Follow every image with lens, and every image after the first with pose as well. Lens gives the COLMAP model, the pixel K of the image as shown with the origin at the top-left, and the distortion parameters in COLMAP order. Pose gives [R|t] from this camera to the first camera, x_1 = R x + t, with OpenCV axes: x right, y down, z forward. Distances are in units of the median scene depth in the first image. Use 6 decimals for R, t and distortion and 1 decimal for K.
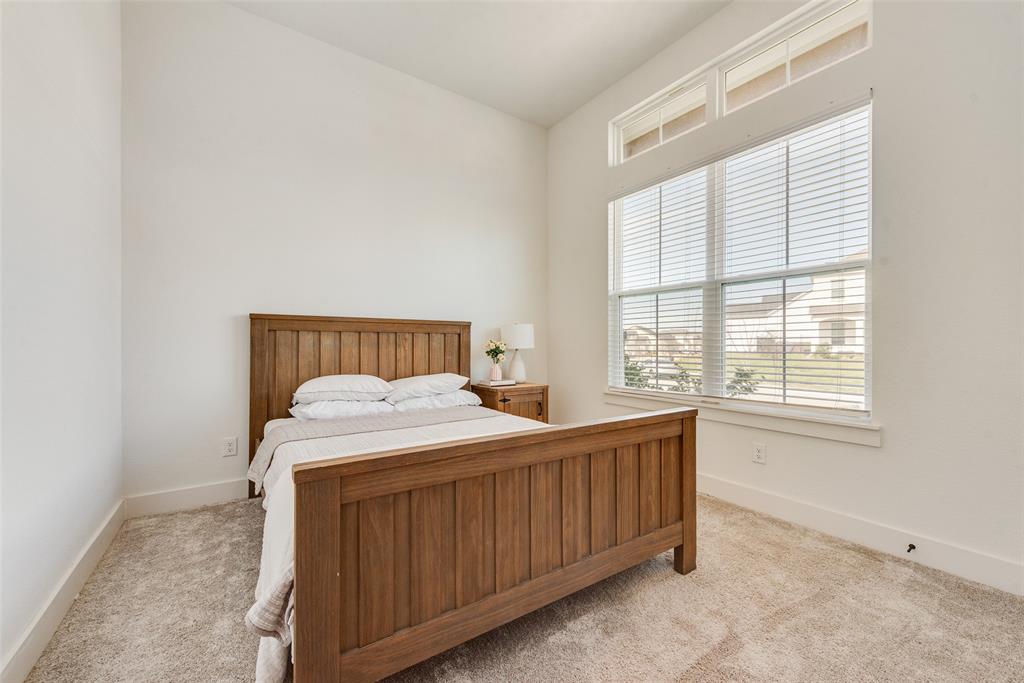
lens RADIAL K [[398.8, 0, 508.0], [0, 398.8, 341.3], [0, 0, 1]] dist [0.011554, -0.004369]
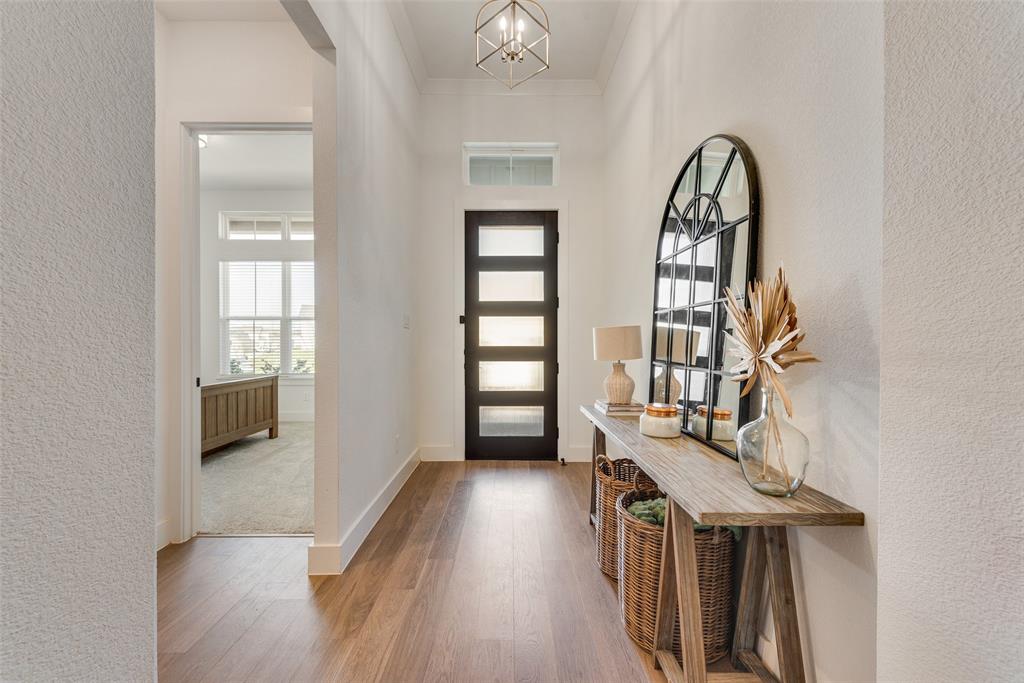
lens RADIAL K [[398.8, 0, 511.7], [0, 398.8, 341.4], [0, 0, 1]] dist [0.011554, -0.004369]
pose [[0.559395, -0.009077, 0.828852, -0.560172], [0.000628, 0.999944, 0.010526, -0.049590], [-0.828901, -0.005368, 0.559369, -1.151141]]
